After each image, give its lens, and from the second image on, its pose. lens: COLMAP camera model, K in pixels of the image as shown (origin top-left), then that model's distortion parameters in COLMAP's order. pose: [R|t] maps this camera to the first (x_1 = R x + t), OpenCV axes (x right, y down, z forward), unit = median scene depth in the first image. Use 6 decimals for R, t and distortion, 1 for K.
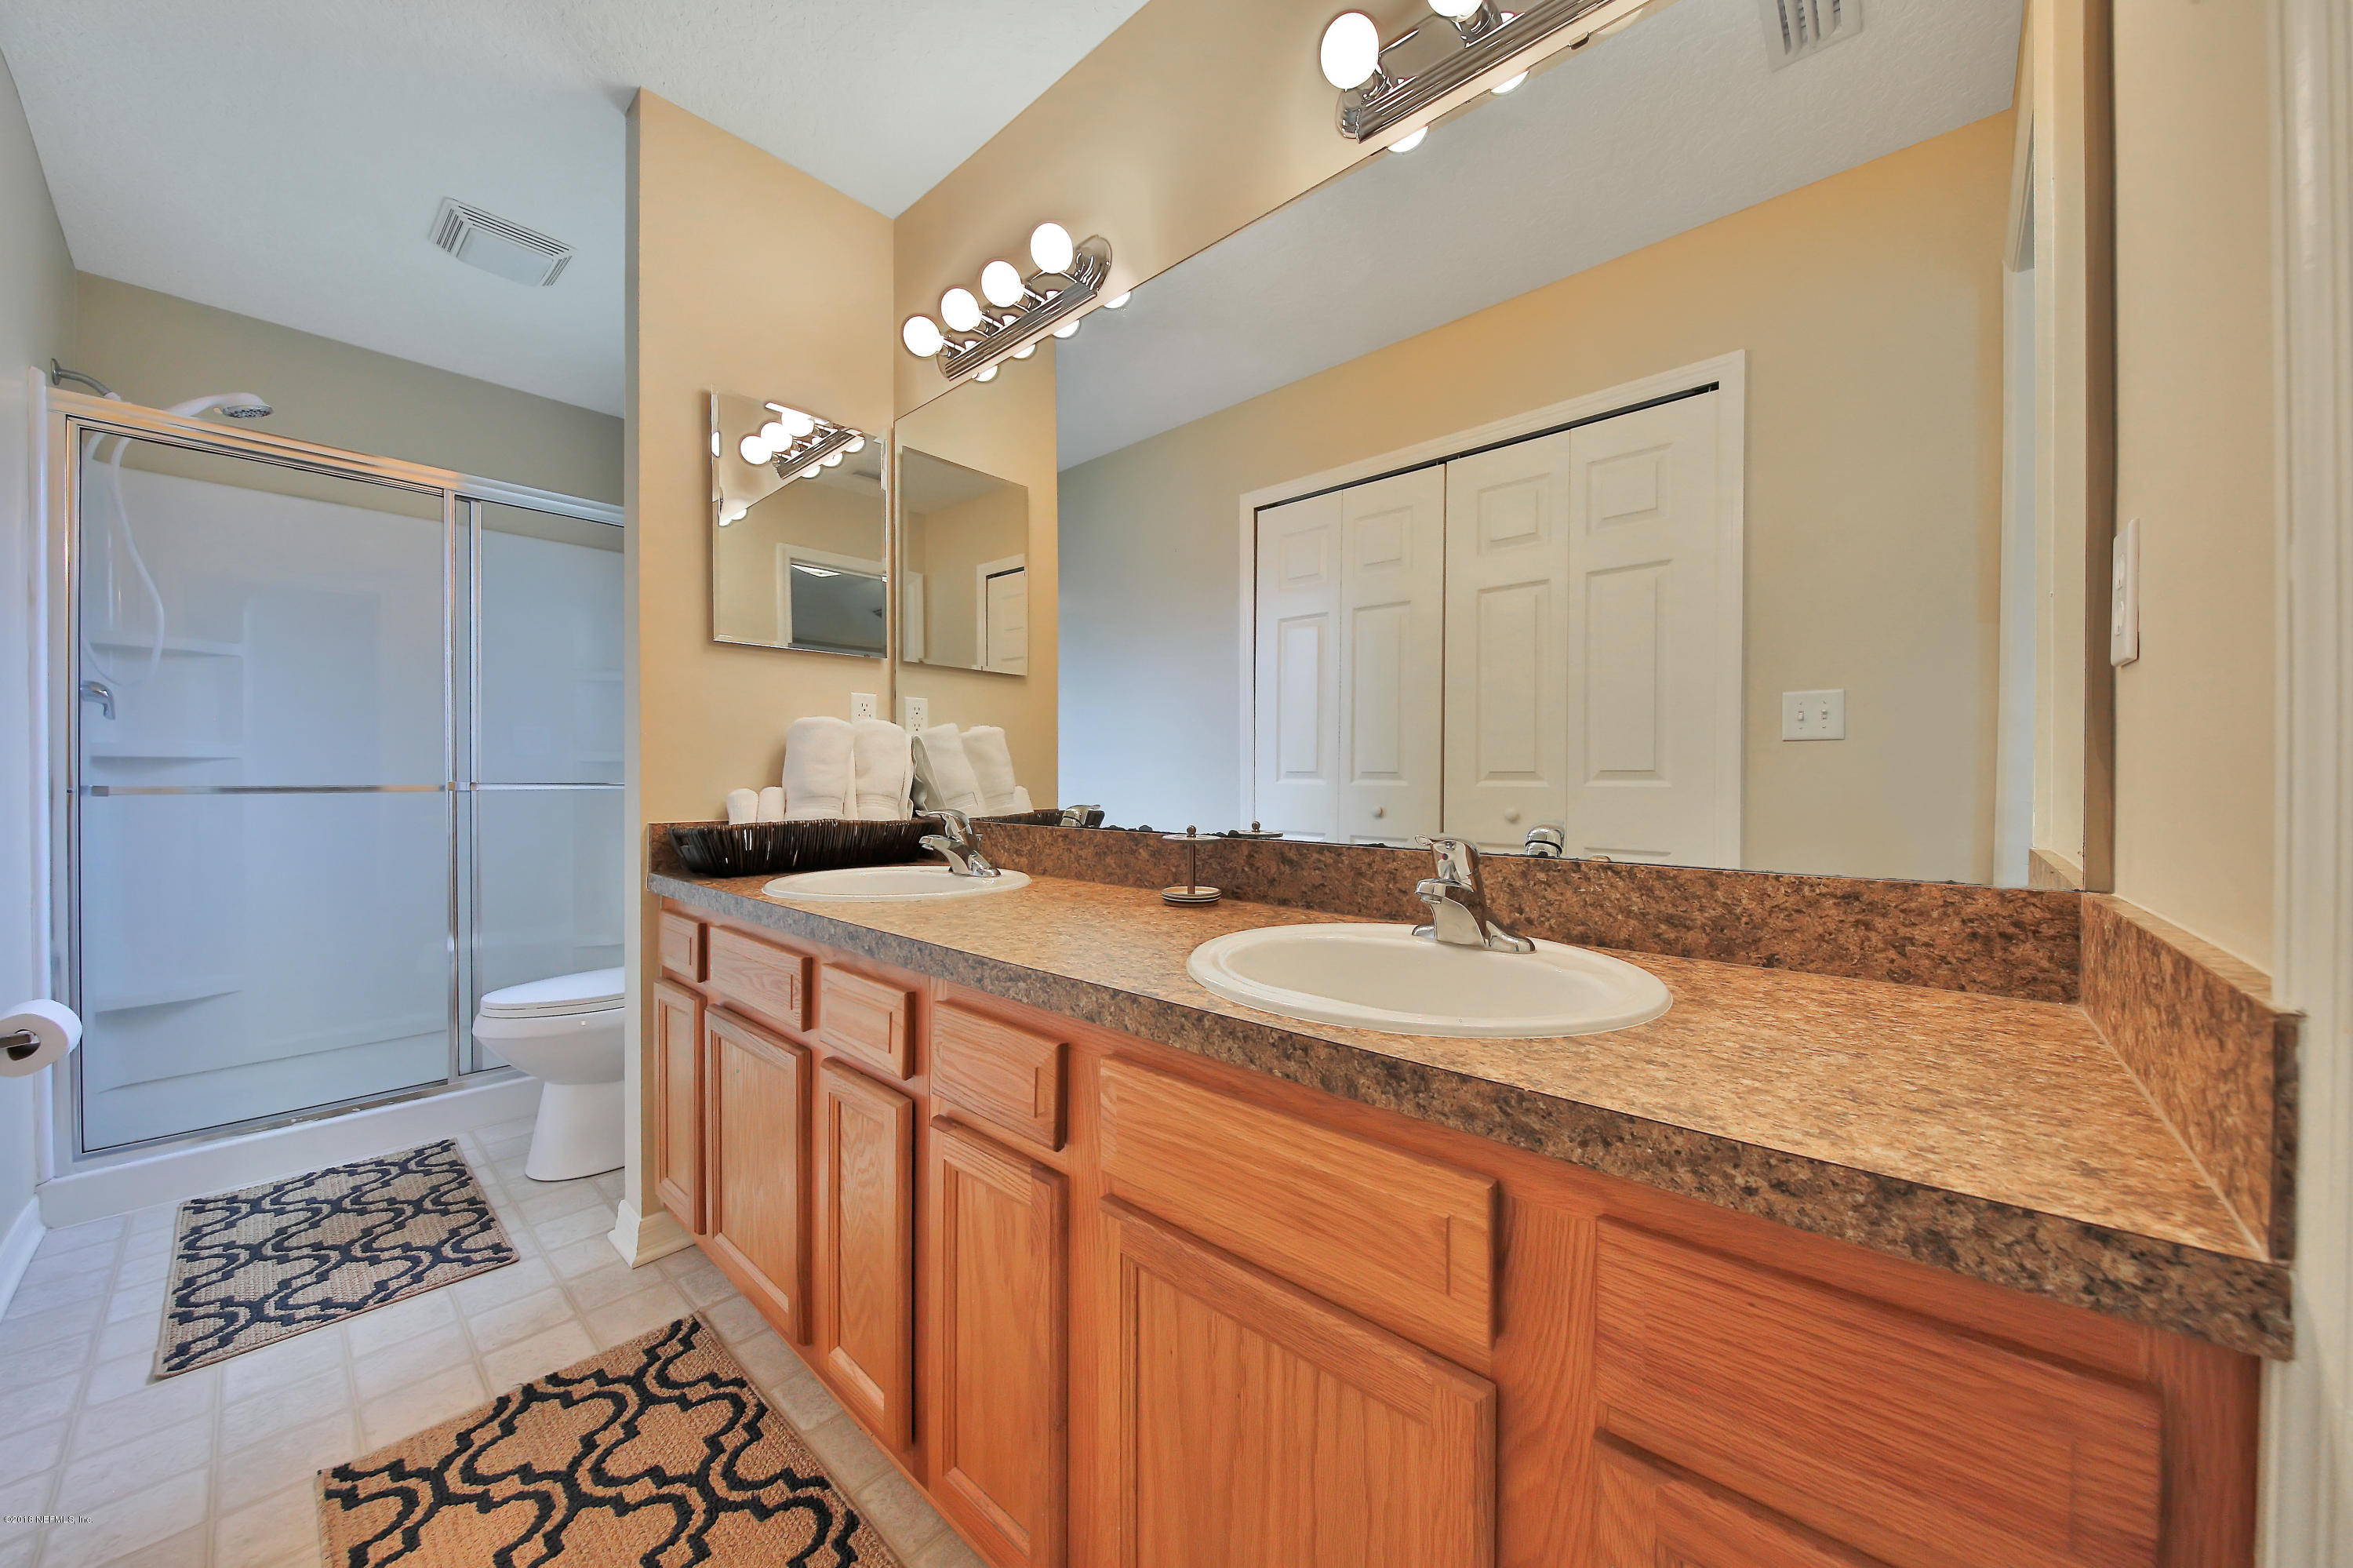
lens RADIAL K [[815.0, 0, 1185.8], [0, 815.0, 790.4], [0, 0, 1]] dist [-0.000407, 0.000073]
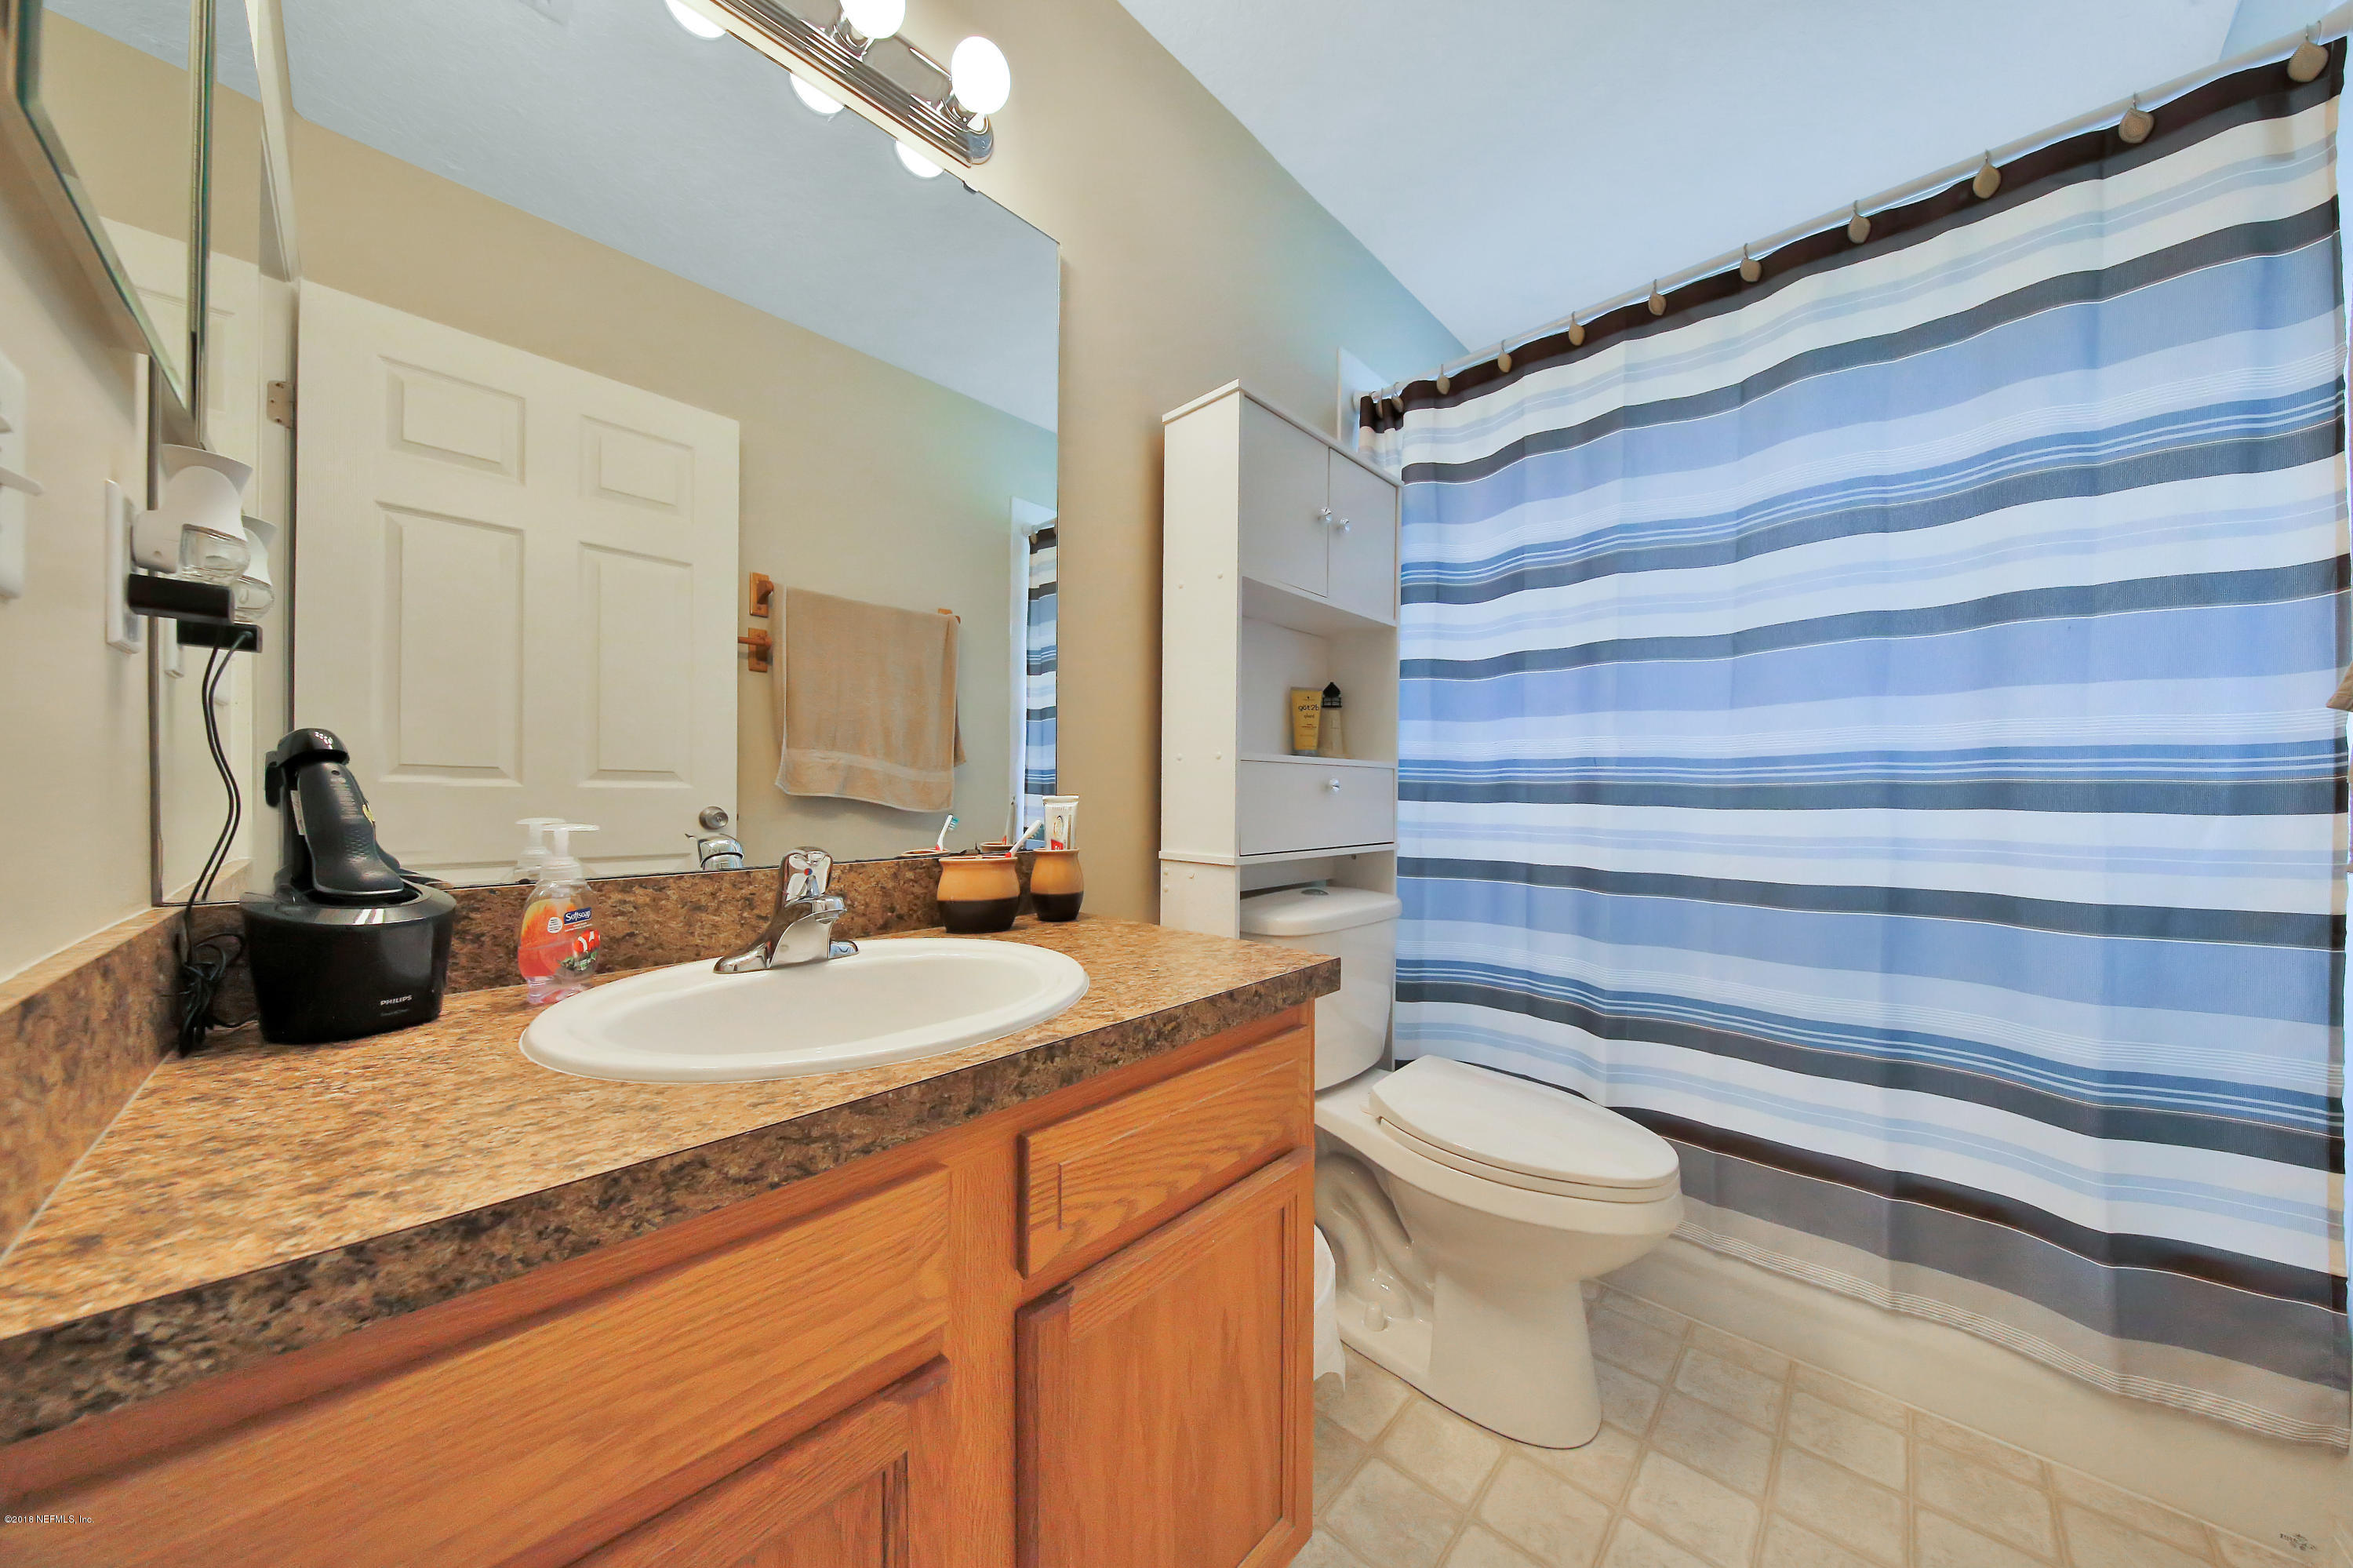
lens RADIAL K [[766.1, 0, 1183.9], [0, 766.1, 776.5], [0, 0, 1]] dist [-0.001782, 0.000022]
pose [[0.039864, 0.009986, 0.999155, -0.575372], [0.011336, 0.999881, -0.010446, -0.015236], [-0.999141, 0.011743, 0.039746, 0.541285]]
